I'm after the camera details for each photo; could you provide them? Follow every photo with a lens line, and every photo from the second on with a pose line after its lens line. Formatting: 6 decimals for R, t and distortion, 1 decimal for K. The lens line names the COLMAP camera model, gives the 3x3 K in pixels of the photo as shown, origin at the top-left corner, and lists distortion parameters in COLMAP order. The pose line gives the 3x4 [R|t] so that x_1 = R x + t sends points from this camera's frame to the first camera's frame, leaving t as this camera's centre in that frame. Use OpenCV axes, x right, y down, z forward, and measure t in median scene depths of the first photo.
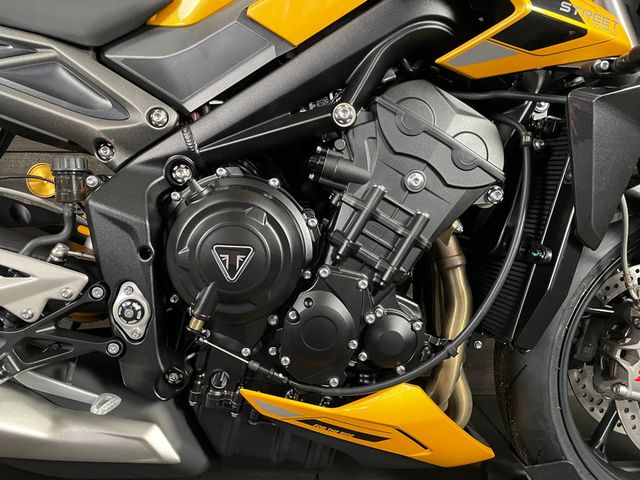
lens RADIAL K [[488.9, 0, 317.7], [0, 488.9, 243.7], [0, 0, 1]] dist [0.062358, -0.088895]
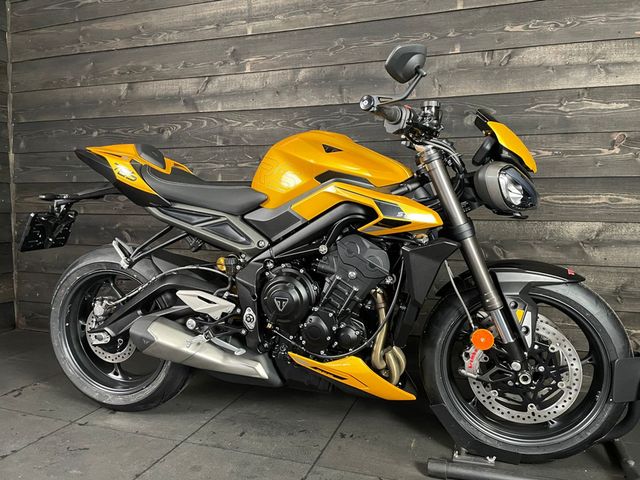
lens RADIAL K [[488.9, 0, 325.6], [0, 488.9, 239.1], [0, 0, 1]] dist [0.062358, -0.088895]
pose [[0.945323, 0.021123, -0.325450, 0.841273], [-0.016159, 0.999708, 0.017949, -0.337014], [0.325734, -0.011709, 0.945389, -1.332861]]
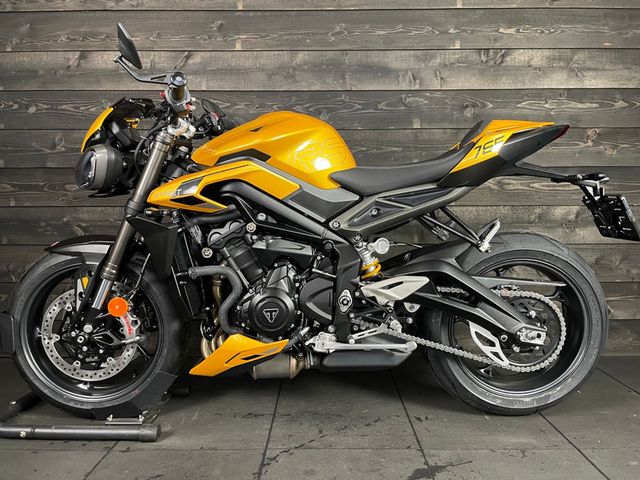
lens RADIAL K [[488.9, 0, 320.9], [0, 488.9, 237.3], [0, 0, 1]] dist [0.062358, -0.088895]
pose [[0.999855, -0.008789, -0.014587, -0.441783], [0.008875, 0.999944, 0.005840, -0.216860], [0.014535, -0.005969, 0.999877, -1.449002]]
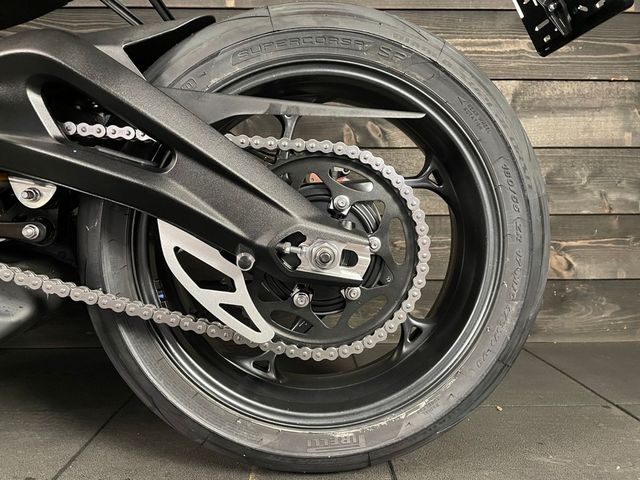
lens RADIAL K [[488.9, 0, 322.7], [0, 488.9, 245.7], [0, 0, 1]] dist [0.062358, -0.088895]
pose [[0.999744, -0.011455, 0.019518, 0.587728], [0.011429, 0.999934, 0.001452, 0.299976], [-0.019534, -0.001229, 0.999808, 0.234008]]
